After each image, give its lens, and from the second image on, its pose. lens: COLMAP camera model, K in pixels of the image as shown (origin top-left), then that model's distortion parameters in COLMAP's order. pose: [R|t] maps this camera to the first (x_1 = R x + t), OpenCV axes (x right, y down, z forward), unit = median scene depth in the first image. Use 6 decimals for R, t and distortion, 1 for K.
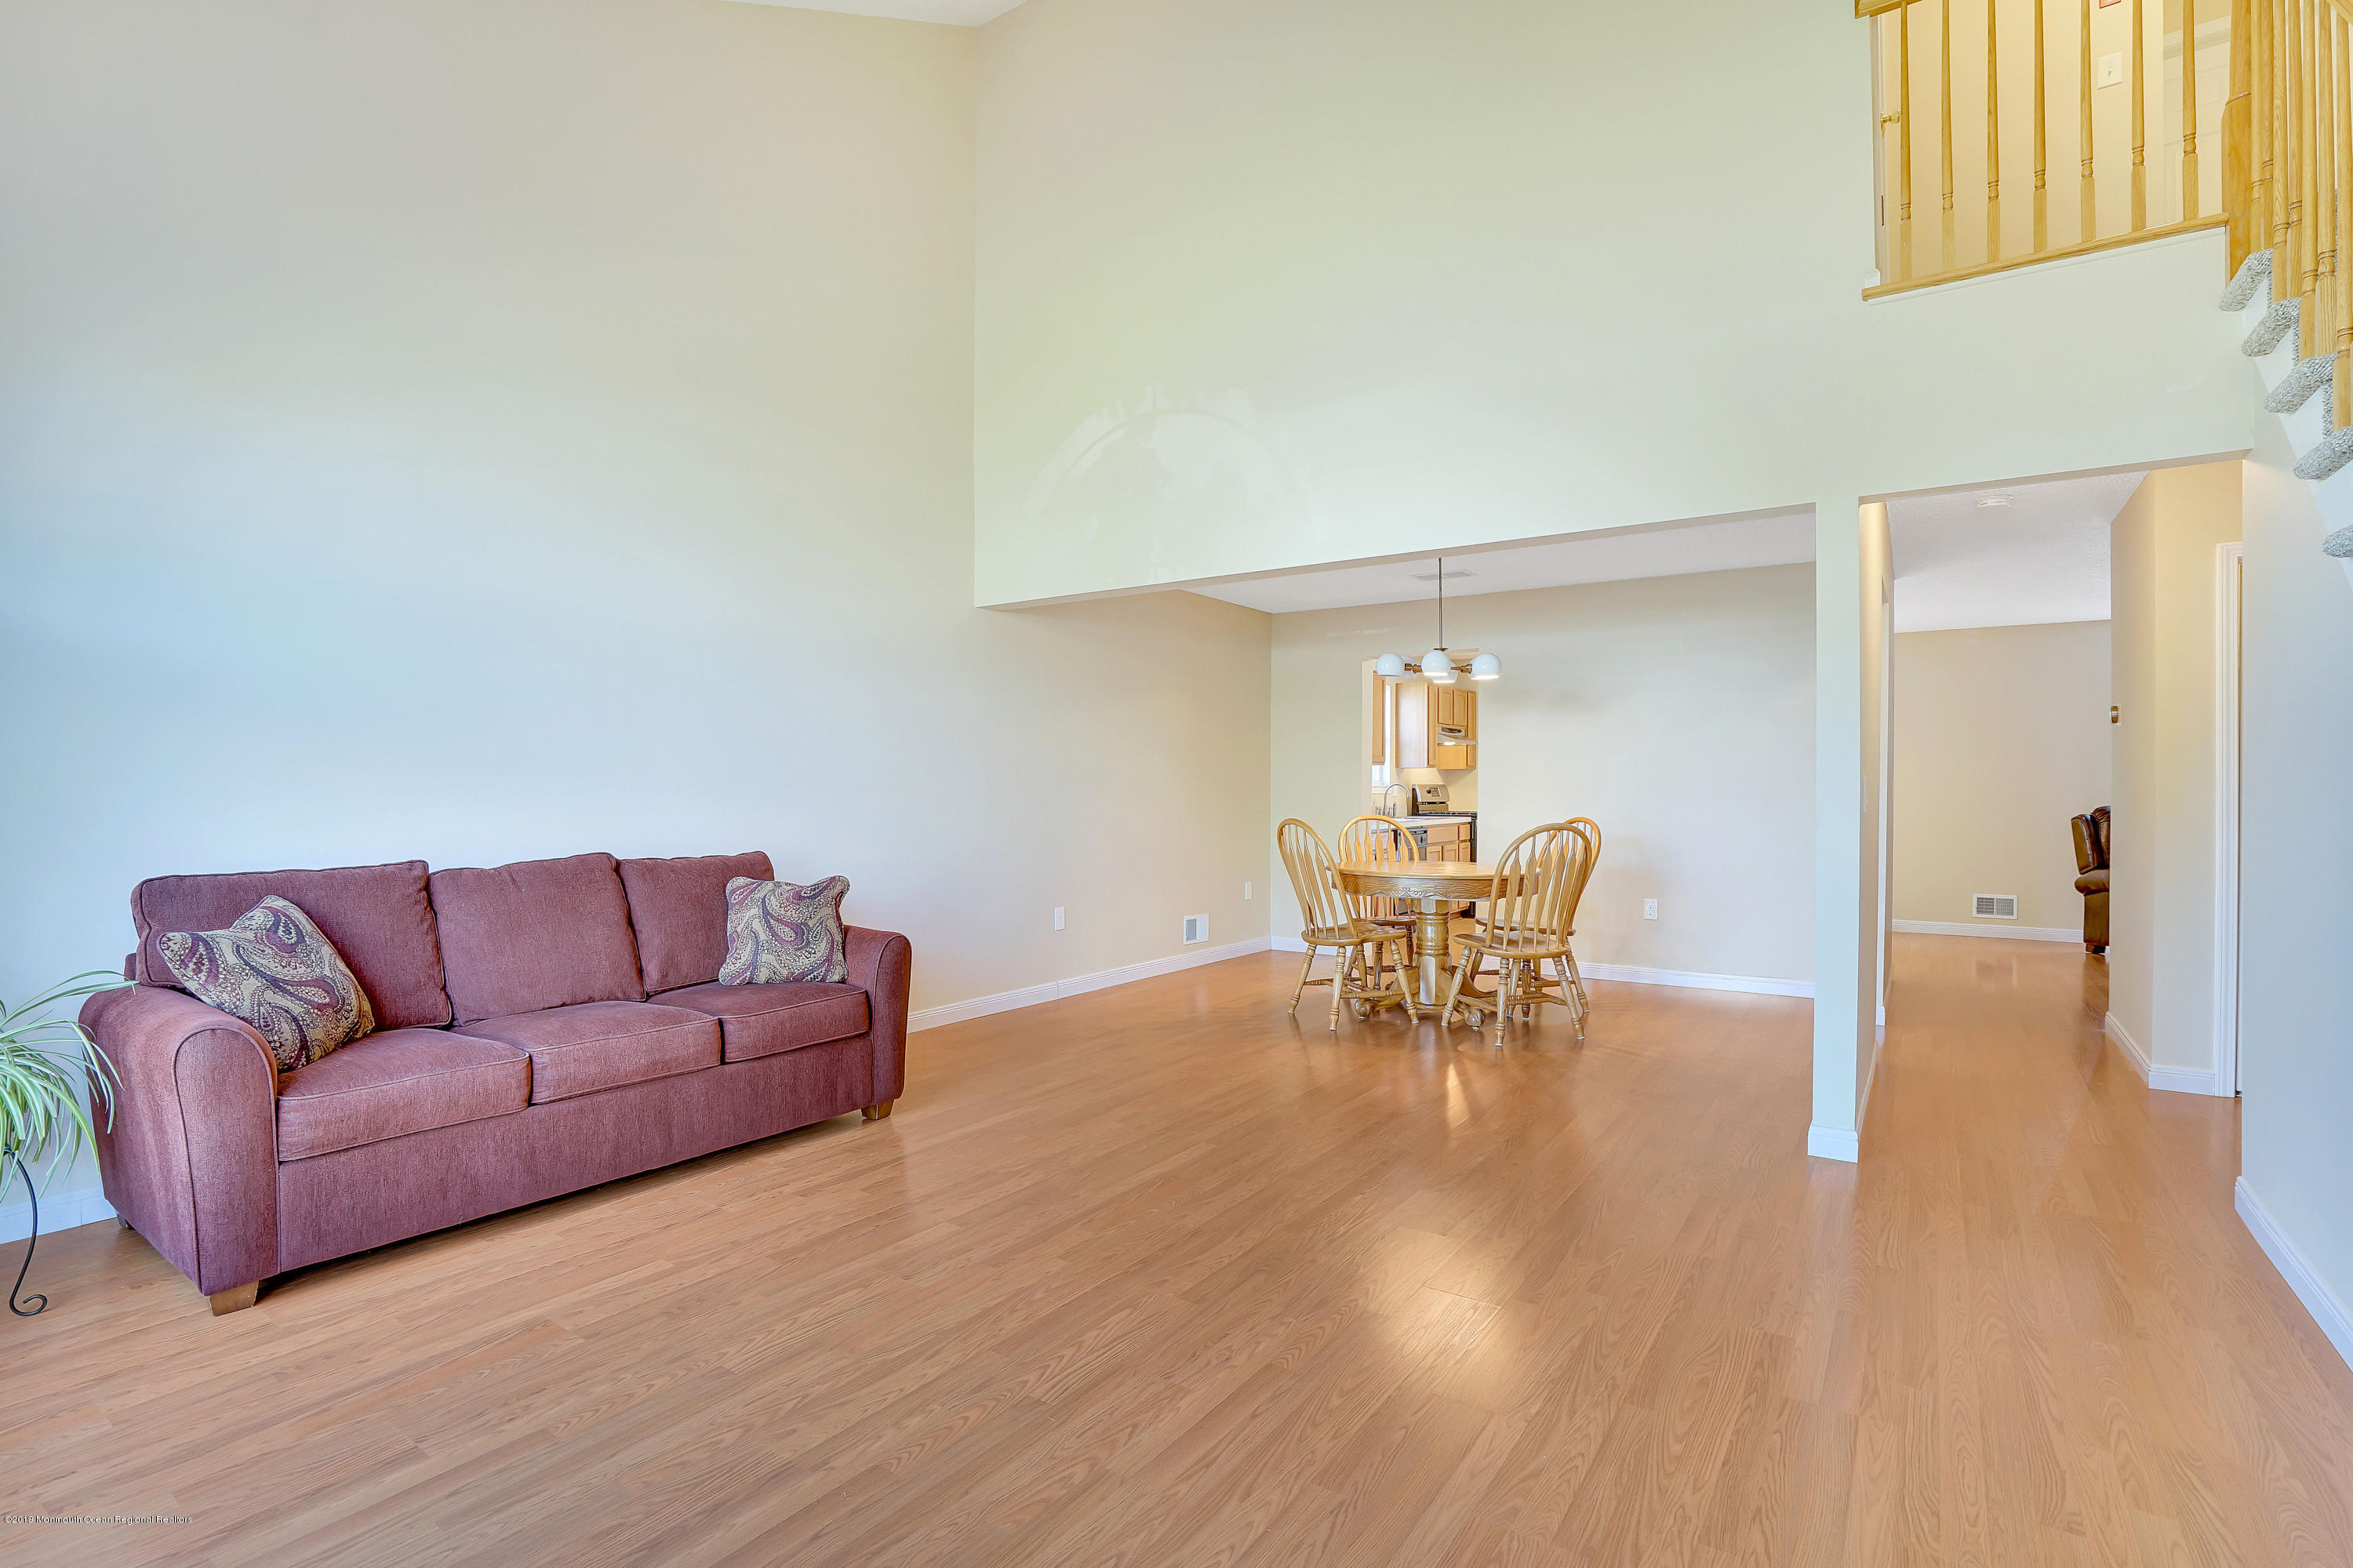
lens RADIAL K [[1119.2, 0, 1156.1], [0, 1119.2, 784.3], [0, 0, 1]] dist [-0.035910, 0.005953]
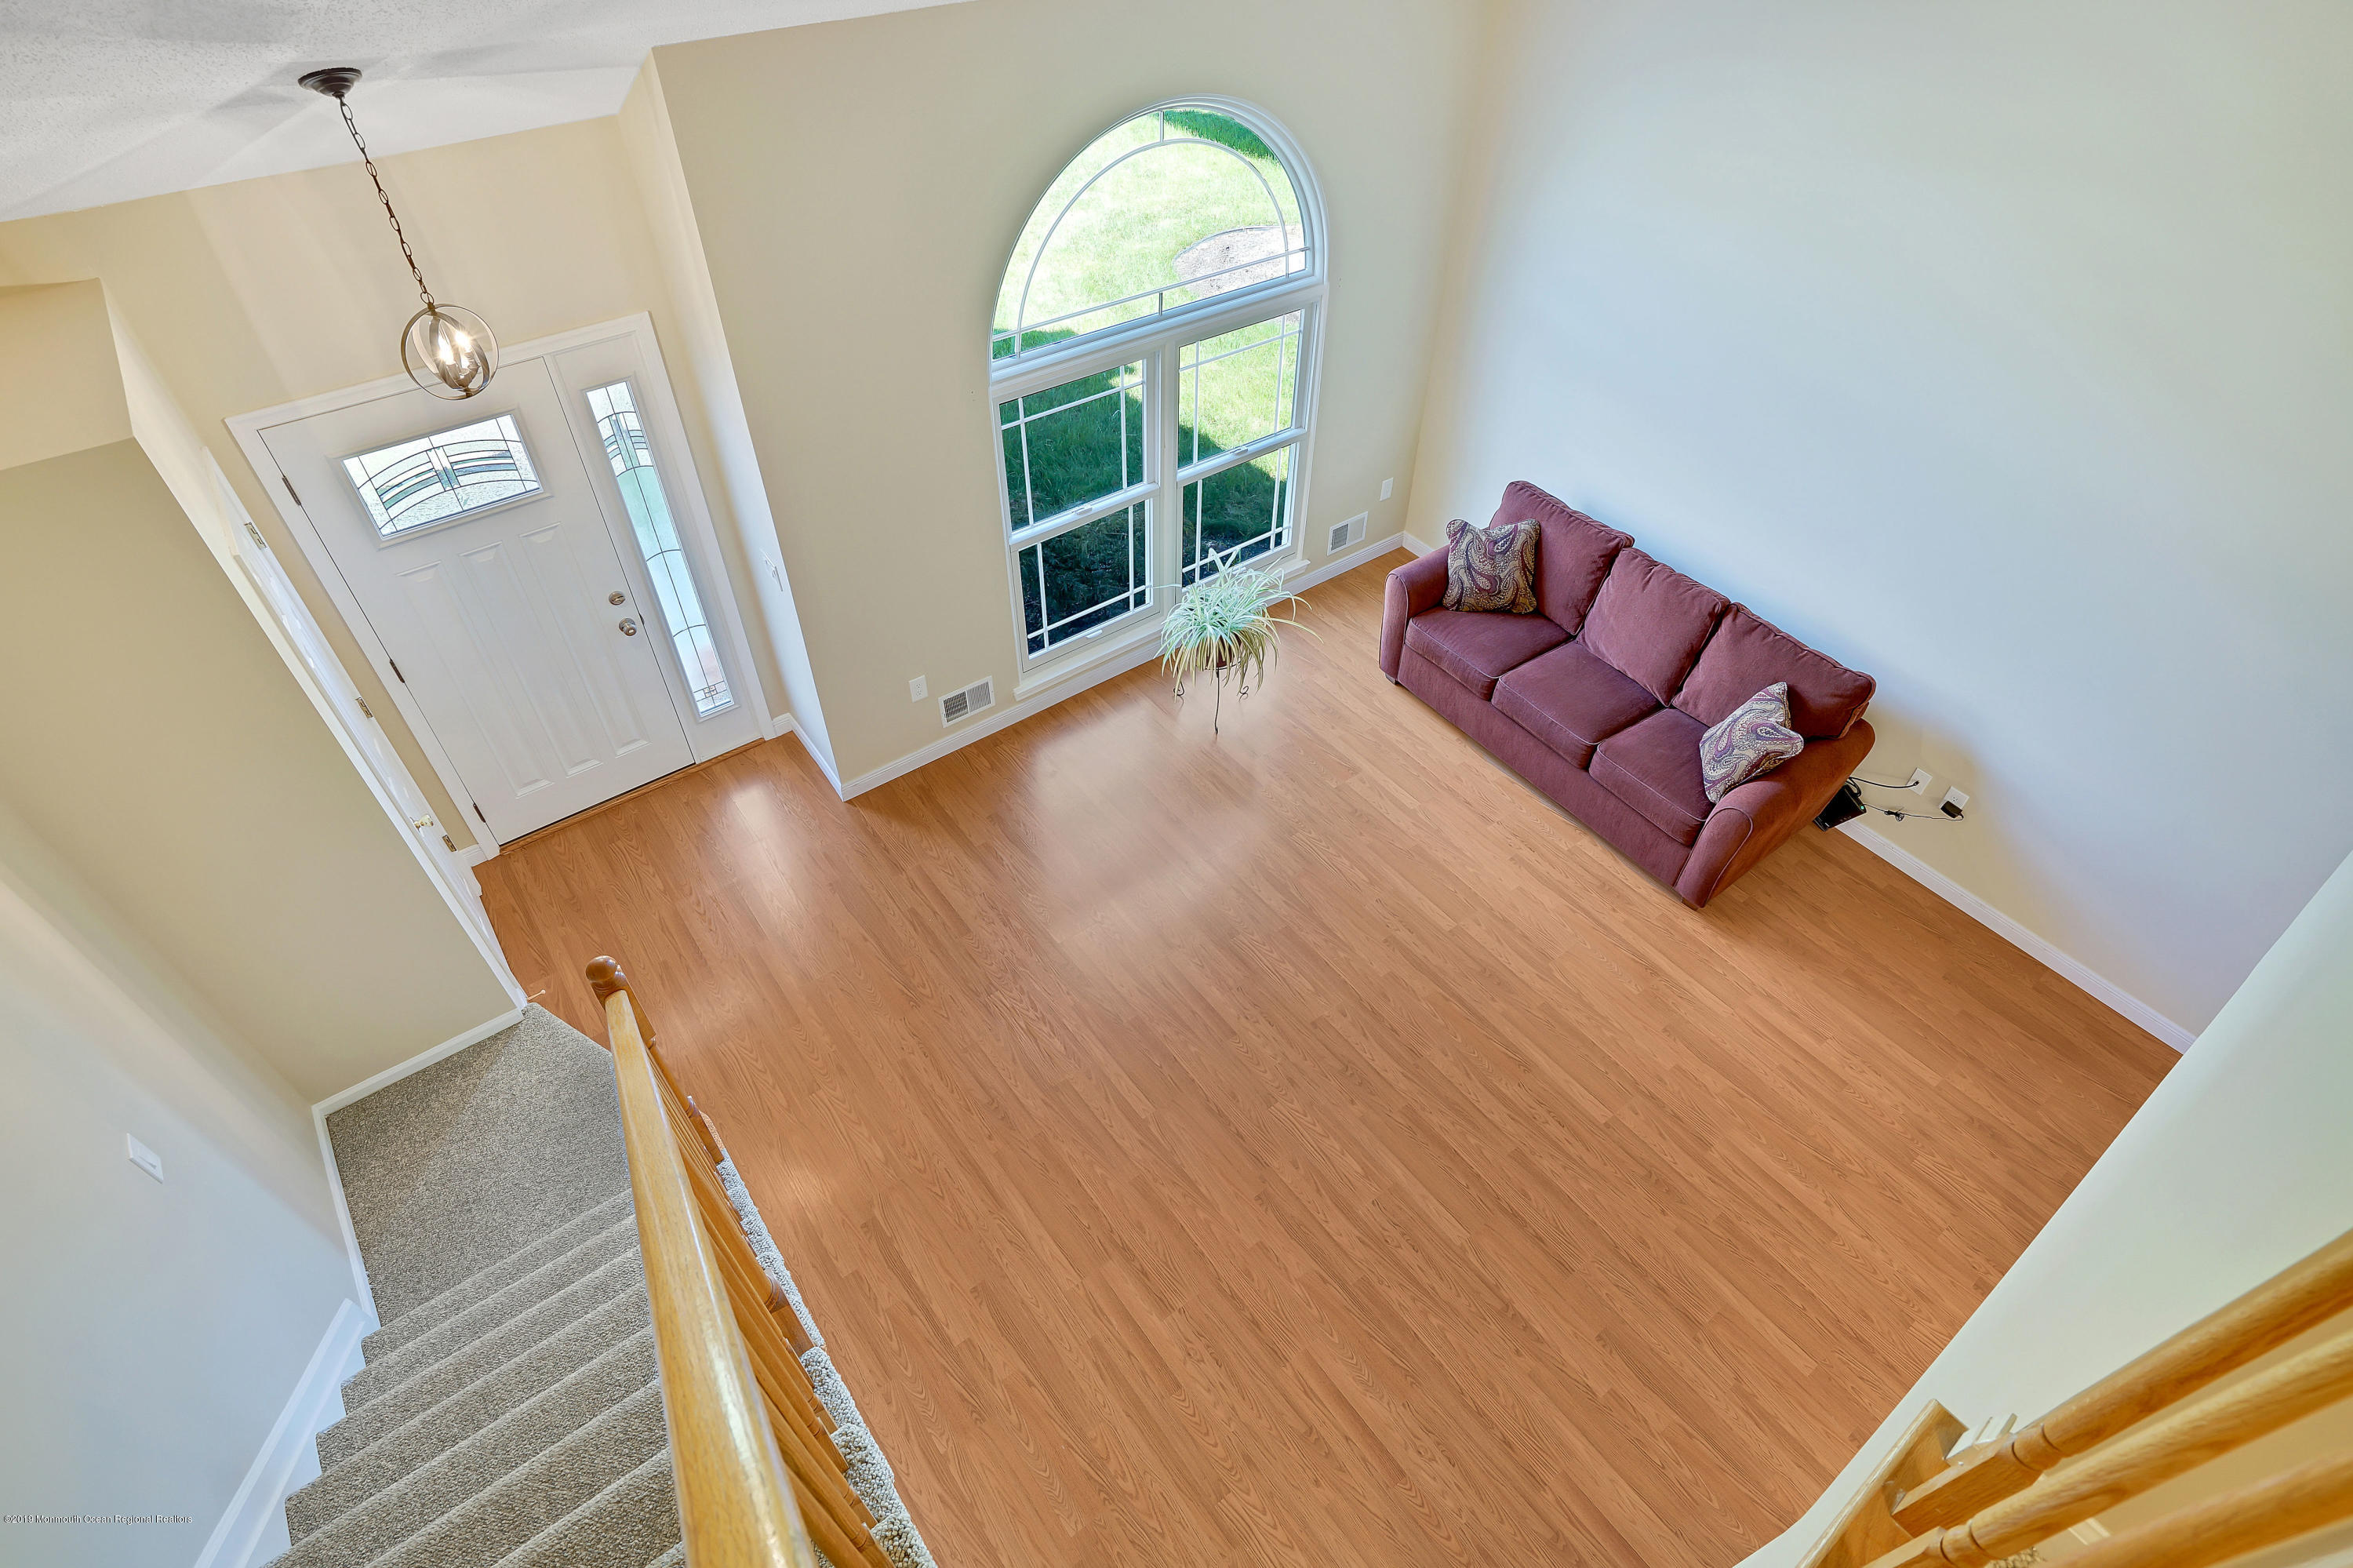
lens RADIAL K [[1176.6, 0, 1190.0], [0, 1176.6, 769.7], [0, 0, 1]] dist [-0.033020, 0.000454]
pose [[-0.293904, 0.659508, -0.691859, 0.916352], [-0.016620, 0.720192, 0.693576, -0.897606], [0.955690, 0.215344, -0.200706, 0.928080]]
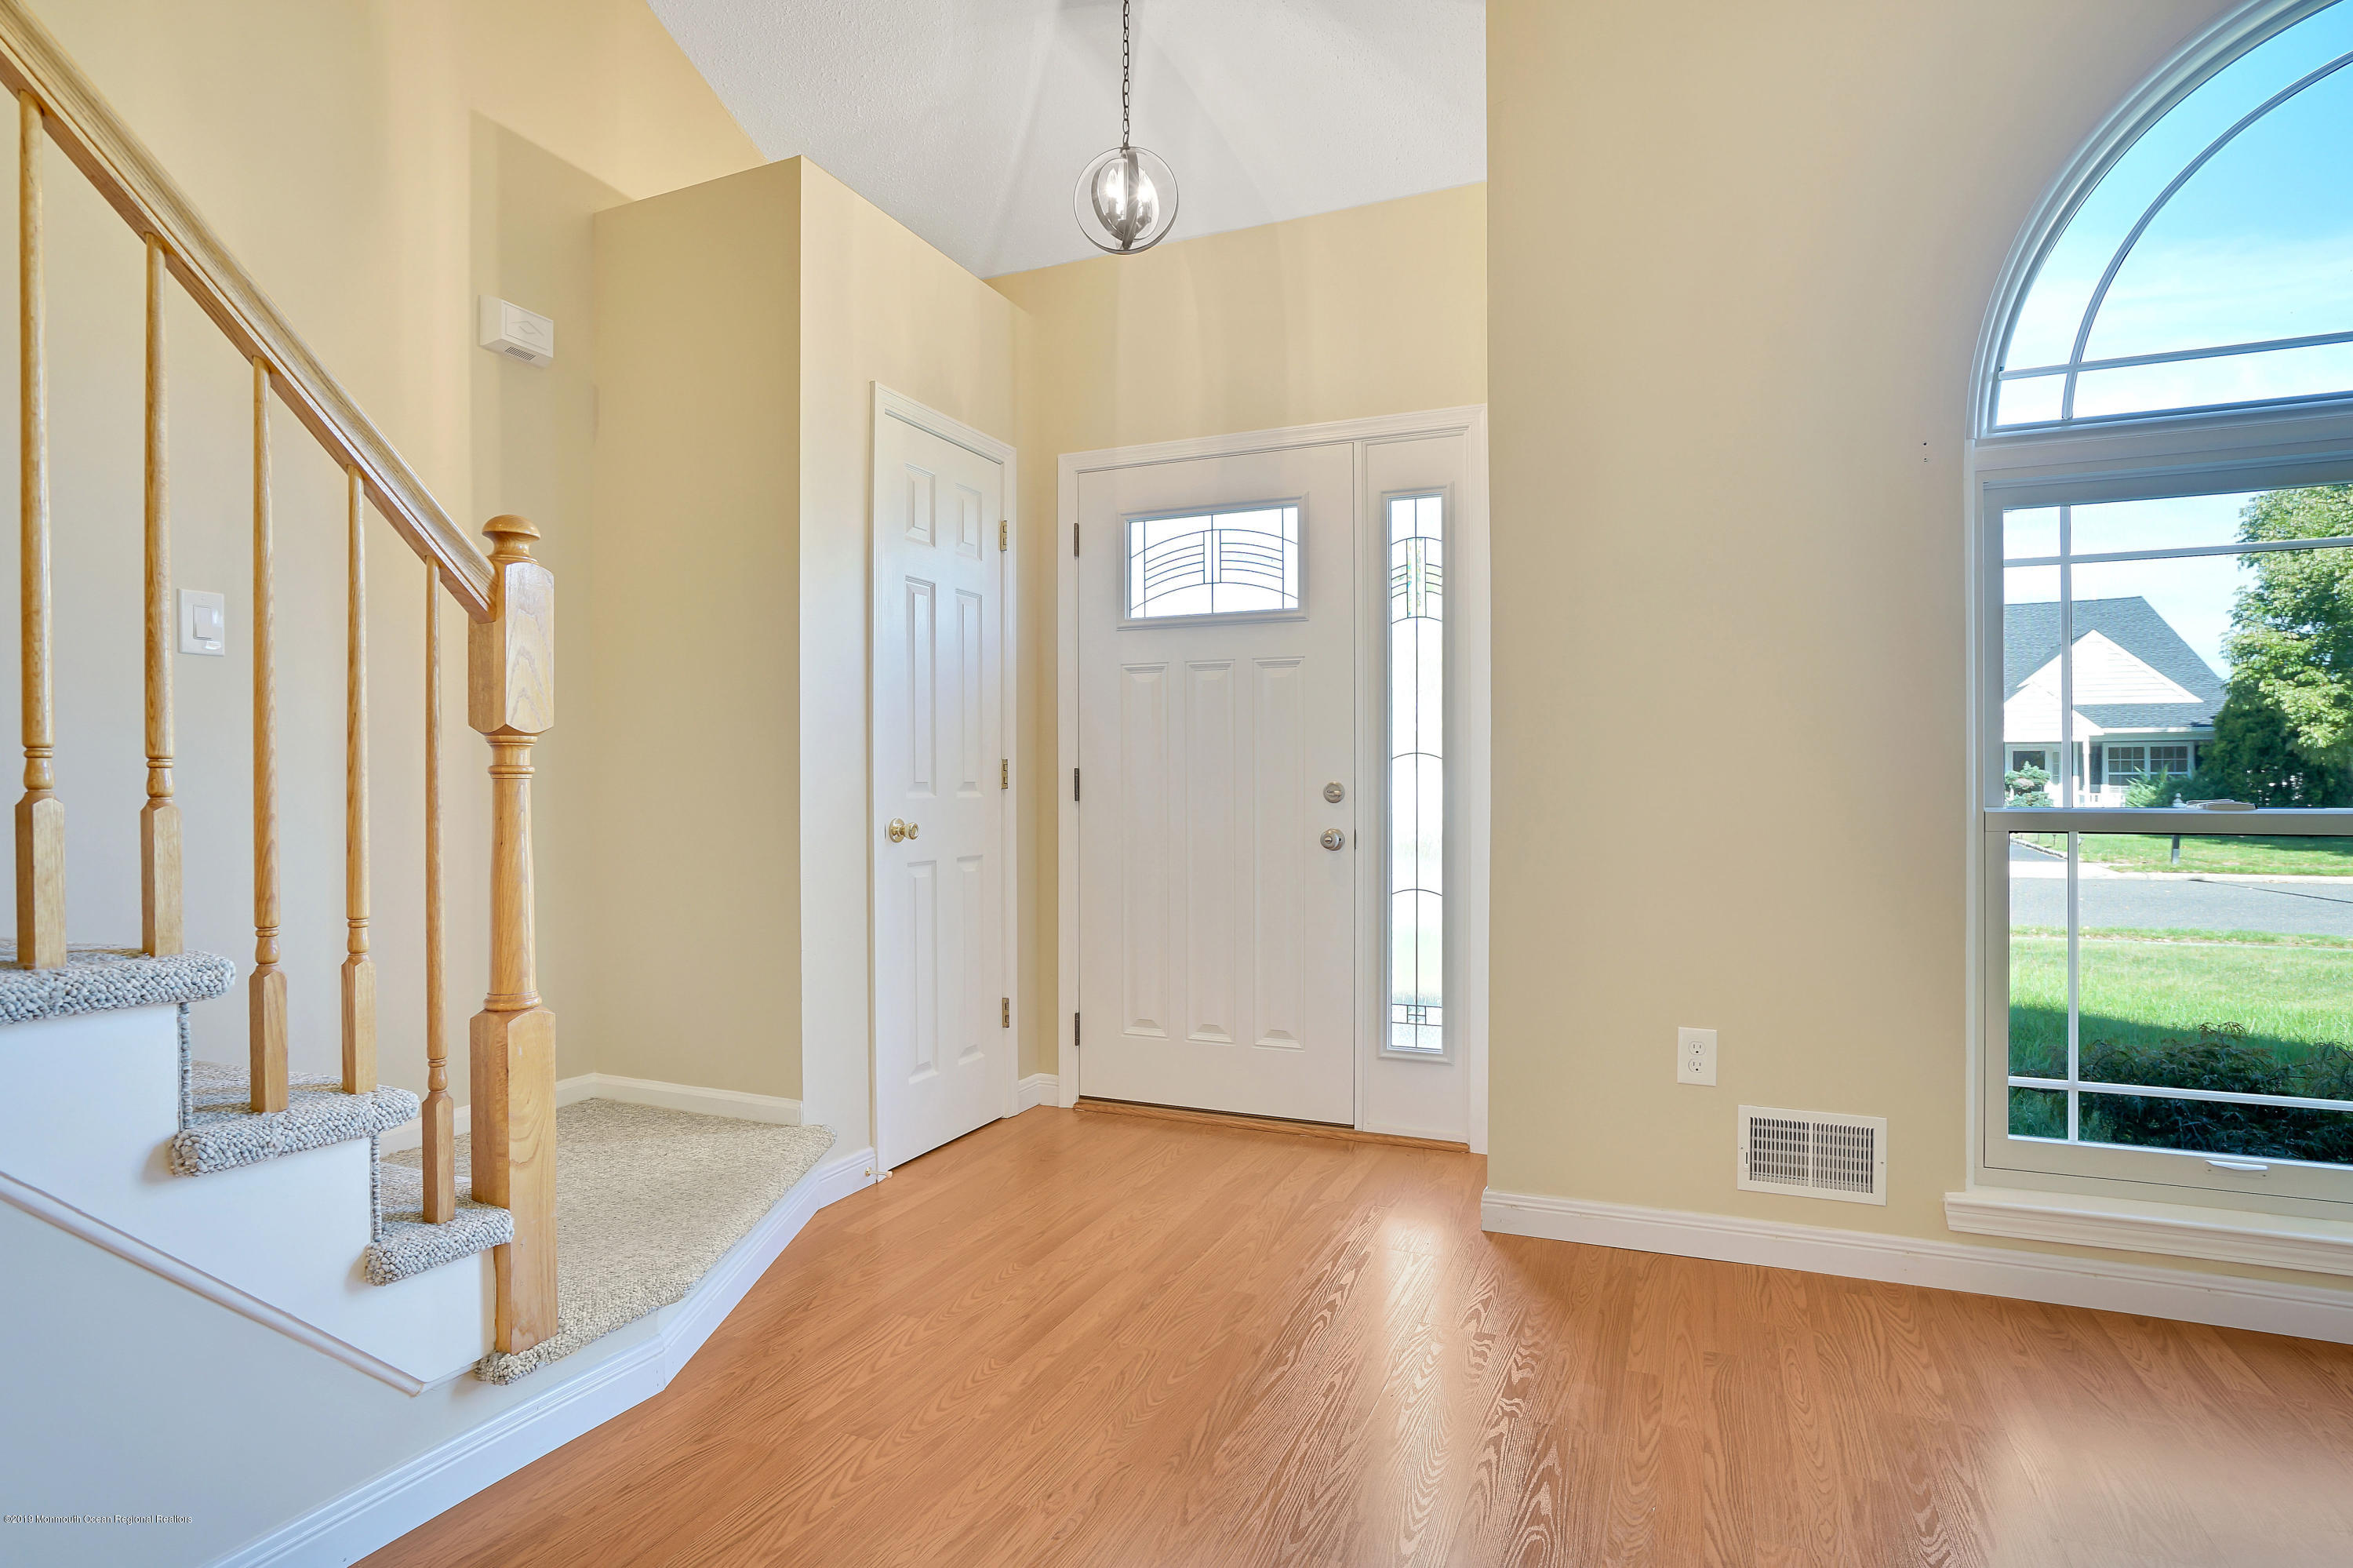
lens RADIAL K [[1253.8, 0, 1186.2], [0, 1253.8, 783.6], [0, 0, 1]] dist [-0.014833, 0.005634]
pose [[-0.975527, 0.000177, -0.219881, 0.294686], [0.001064, 0.999992, -0.003914, 0.051753], [0.219879, -0.004052, -0.975519, 0.965084]]
